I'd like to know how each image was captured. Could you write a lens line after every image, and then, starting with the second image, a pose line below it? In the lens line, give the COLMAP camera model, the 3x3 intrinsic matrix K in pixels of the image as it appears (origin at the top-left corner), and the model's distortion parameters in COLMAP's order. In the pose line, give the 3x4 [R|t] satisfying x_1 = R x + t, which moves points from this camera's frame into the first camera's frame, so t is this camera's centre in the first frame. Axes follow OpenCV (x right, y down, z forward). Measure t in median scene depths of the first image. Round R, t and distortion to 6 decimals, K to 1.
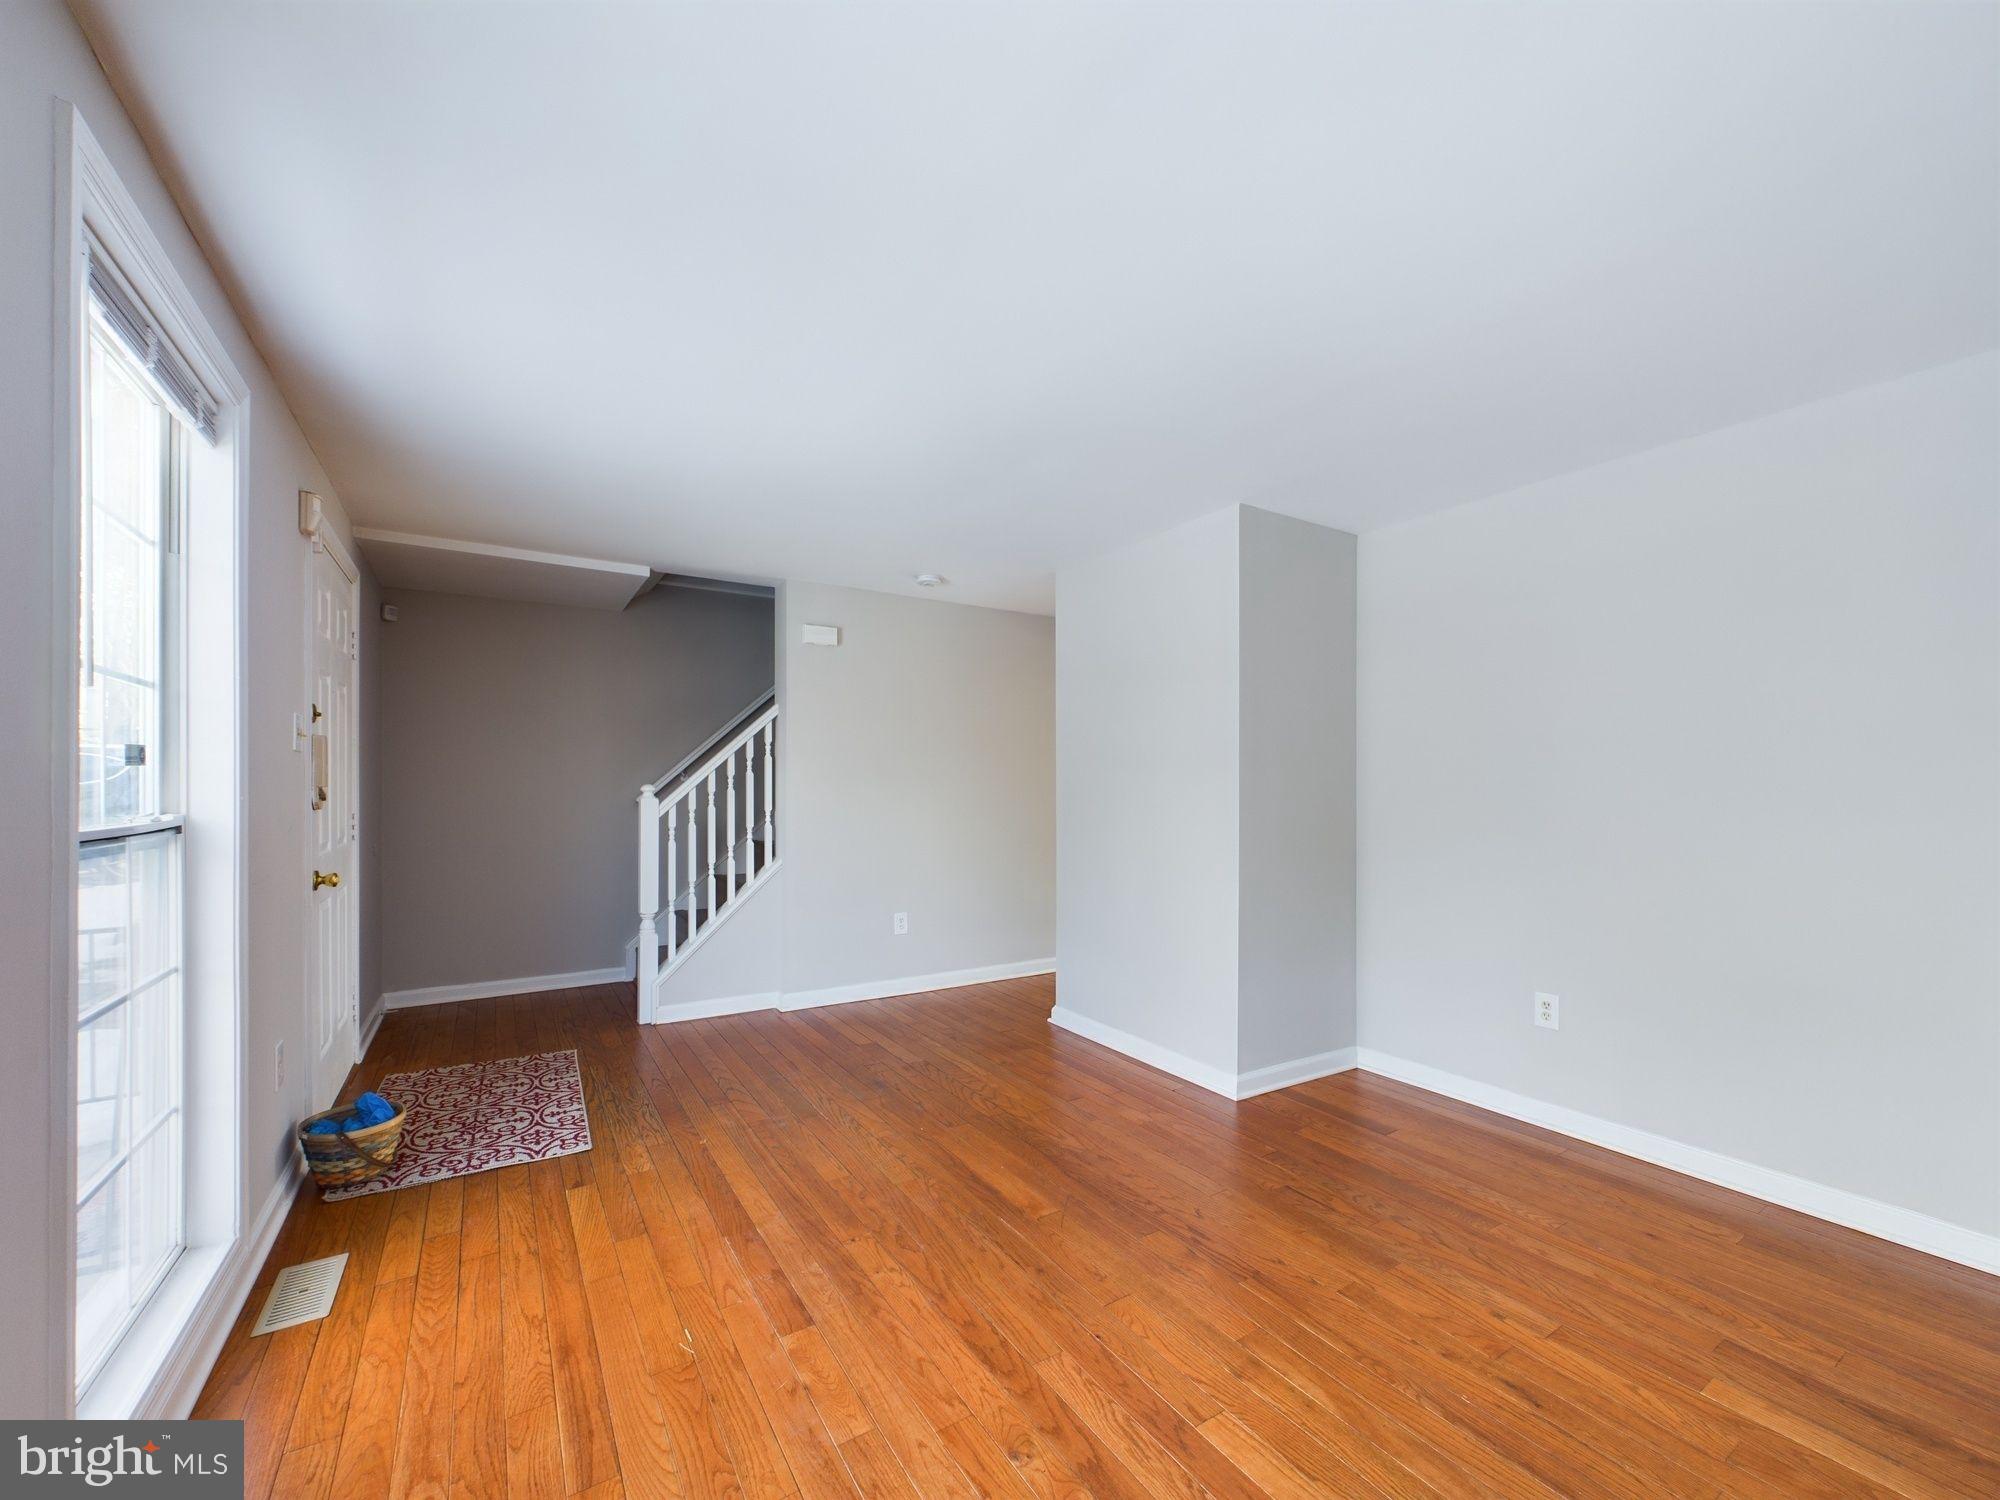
lens RADIAL K [[800.3, 0, 1011.2], [0, 800.3, 787.2], [0, 0, 1]] dist [0.001579, 0.000438]
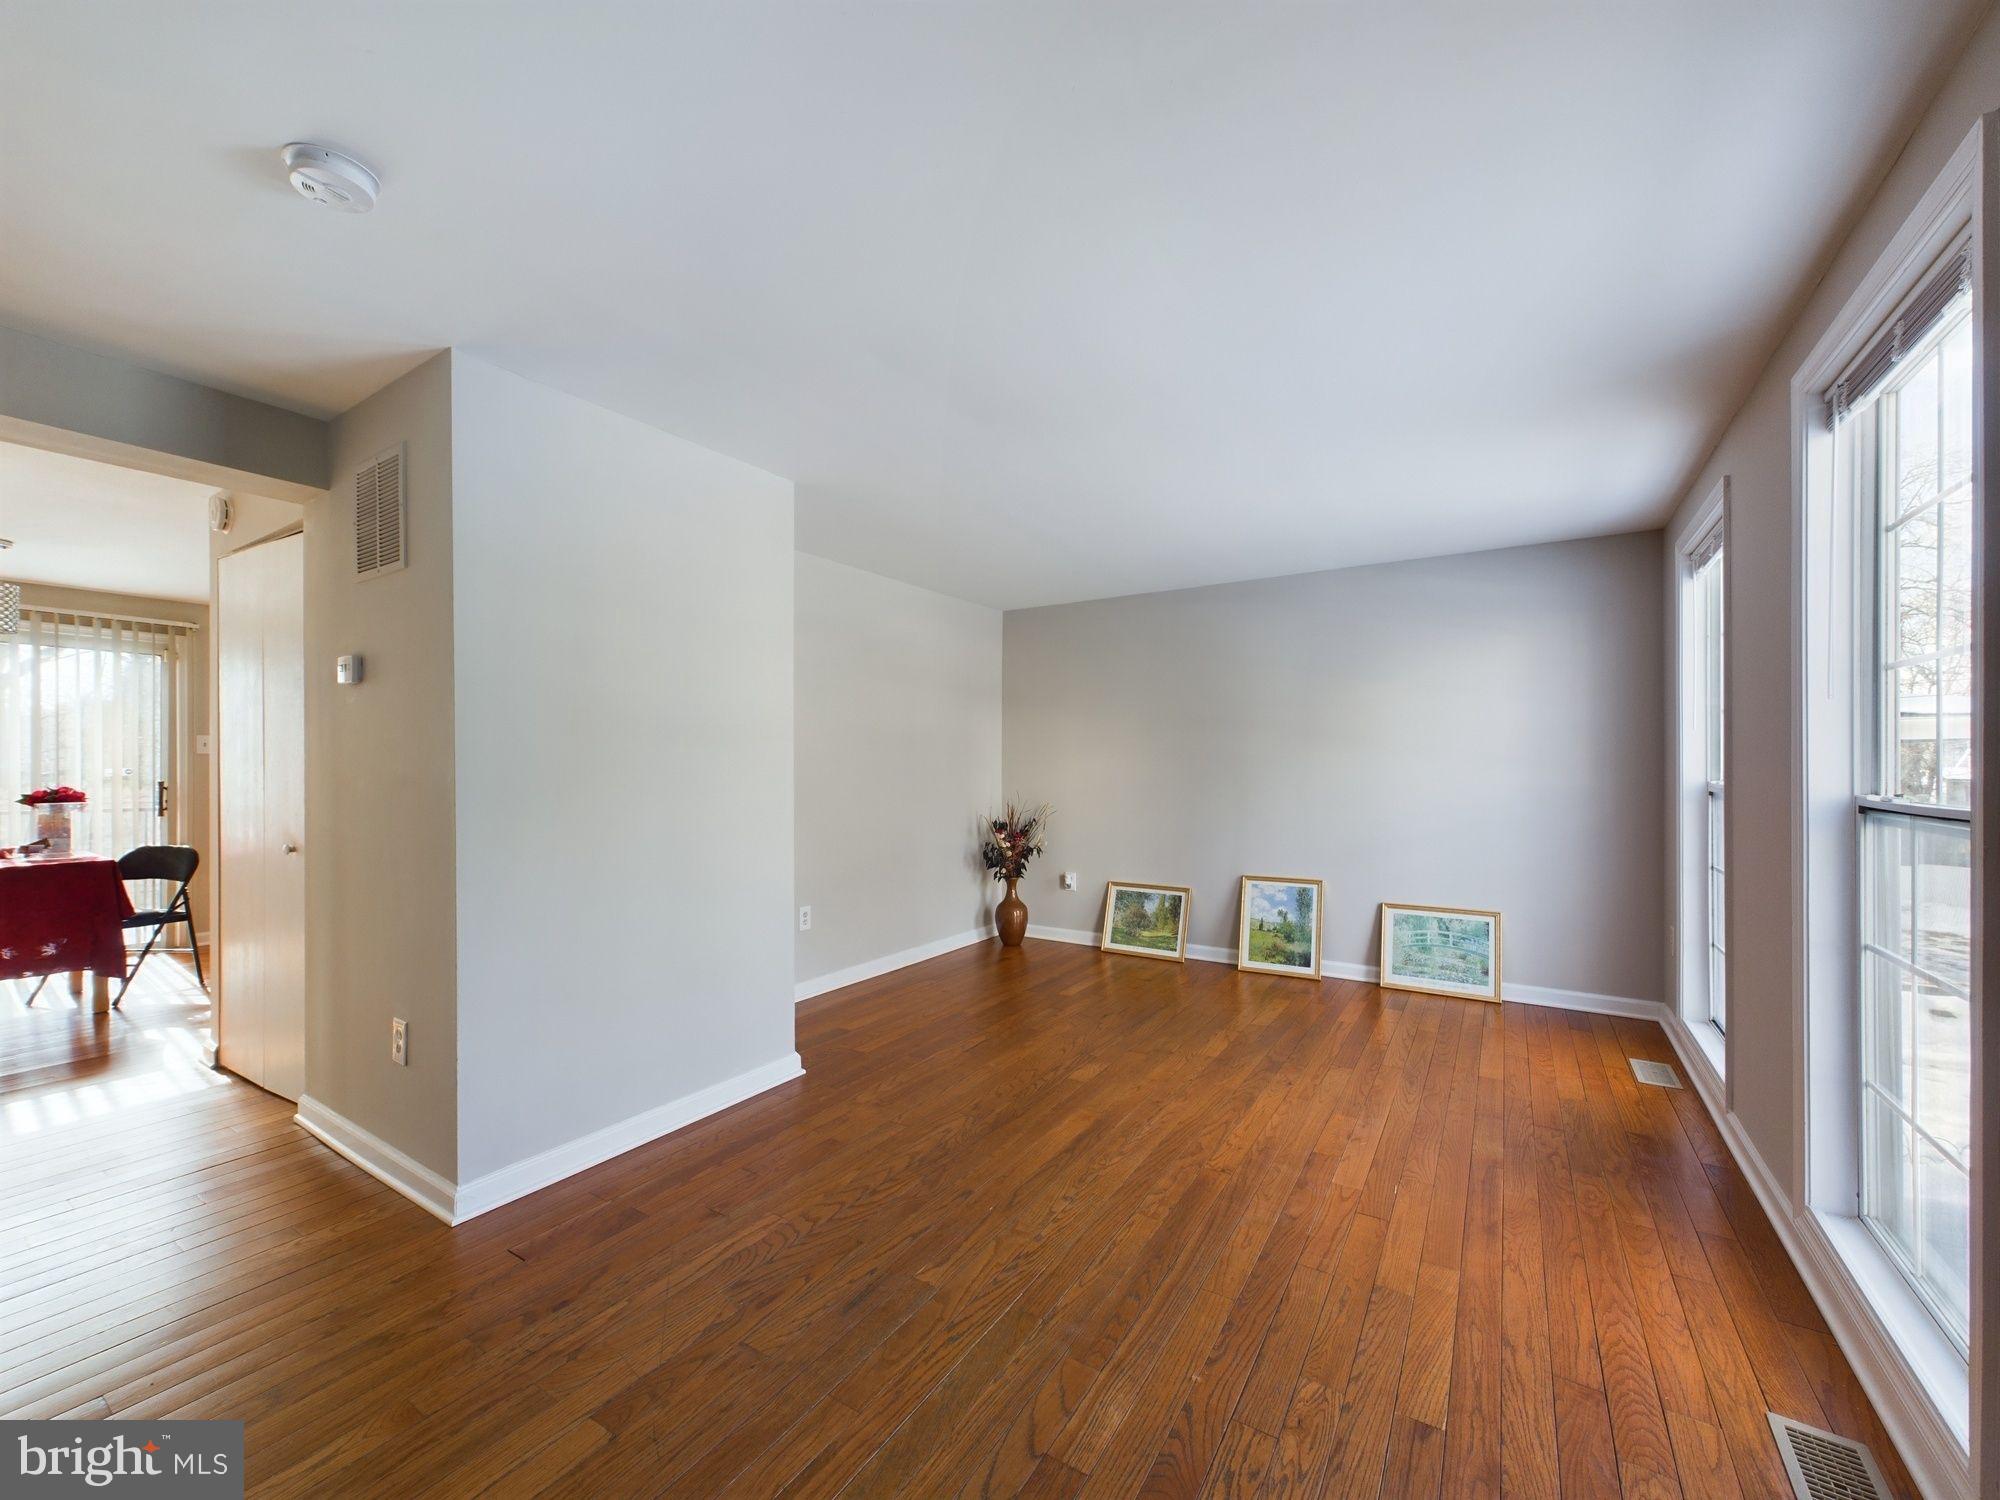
lens RADIAL K [[800.3, 0, 1001.6], [0, 800.3, 762.9], [0, 0, 1]] dist [0.001579, 0.000438]
pose [[-0.413670, 0.001292, 0.910426, -1.034269], [-0.002620, 0.999993, -0.002609, 0.002162], [-0.910423, -0.003465, -0.413664, 1.661515]]
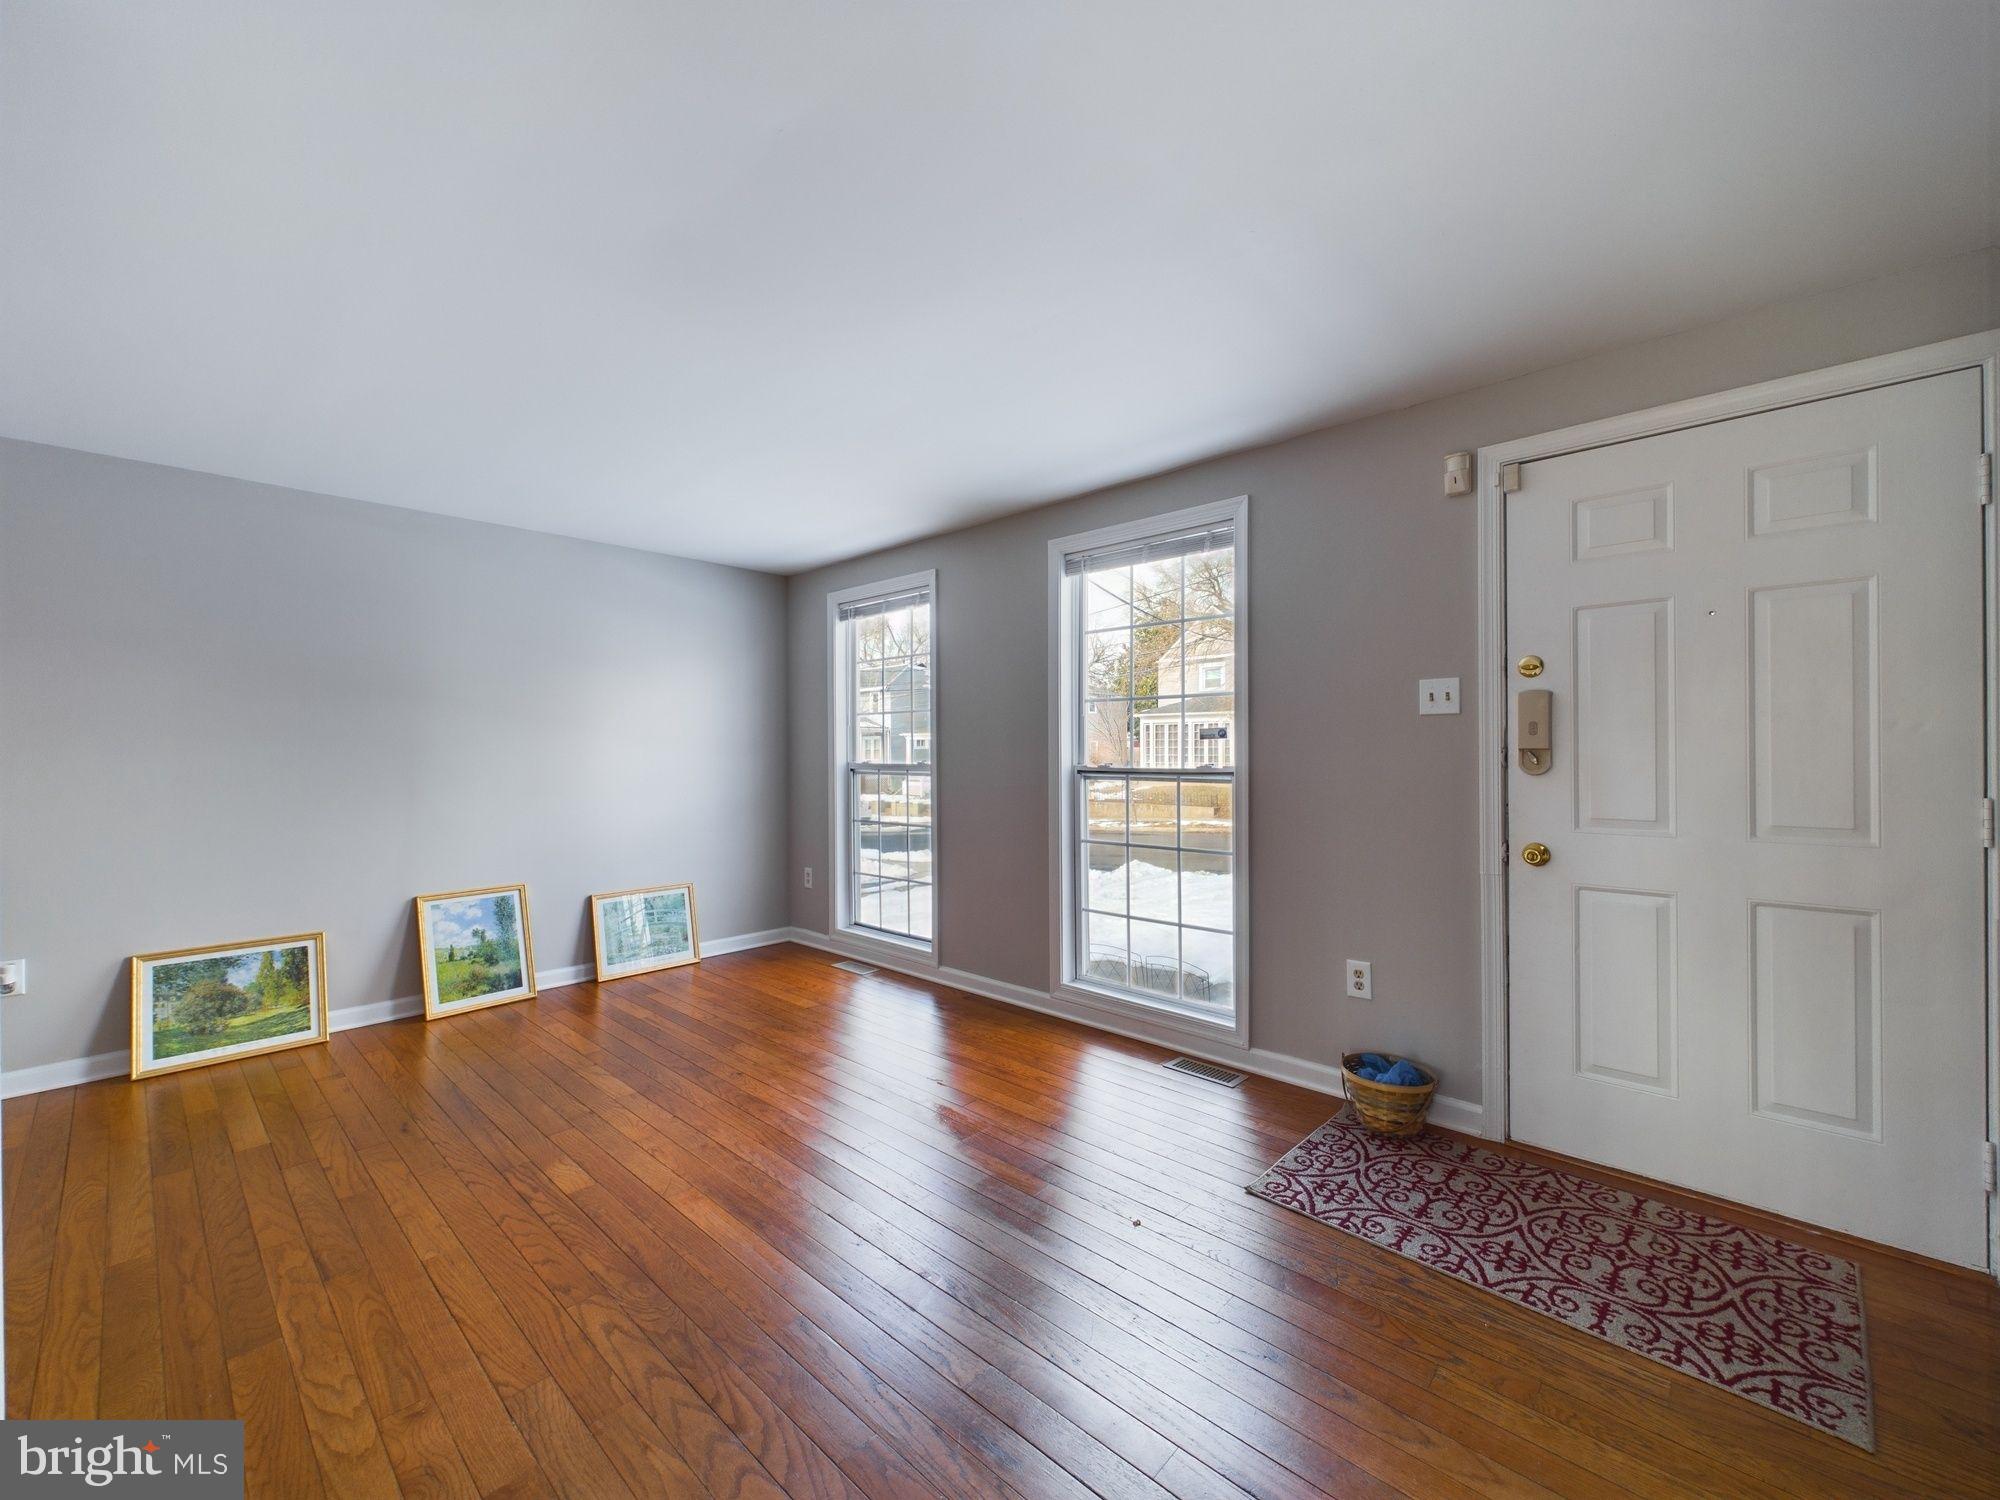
lens RADIAL K [[800.3, 0, 995.5], [0, 800.3, 755.6], [0, 0, 1]] dist [0.001579, 0.000438]
pose [[-0.970083, 0.000760, -0.242772, -0.089271], [0.000223, 0.999997, 0.002238, 0.004940], [0.242773, 0.002116, -0.970081, 2.057820]]
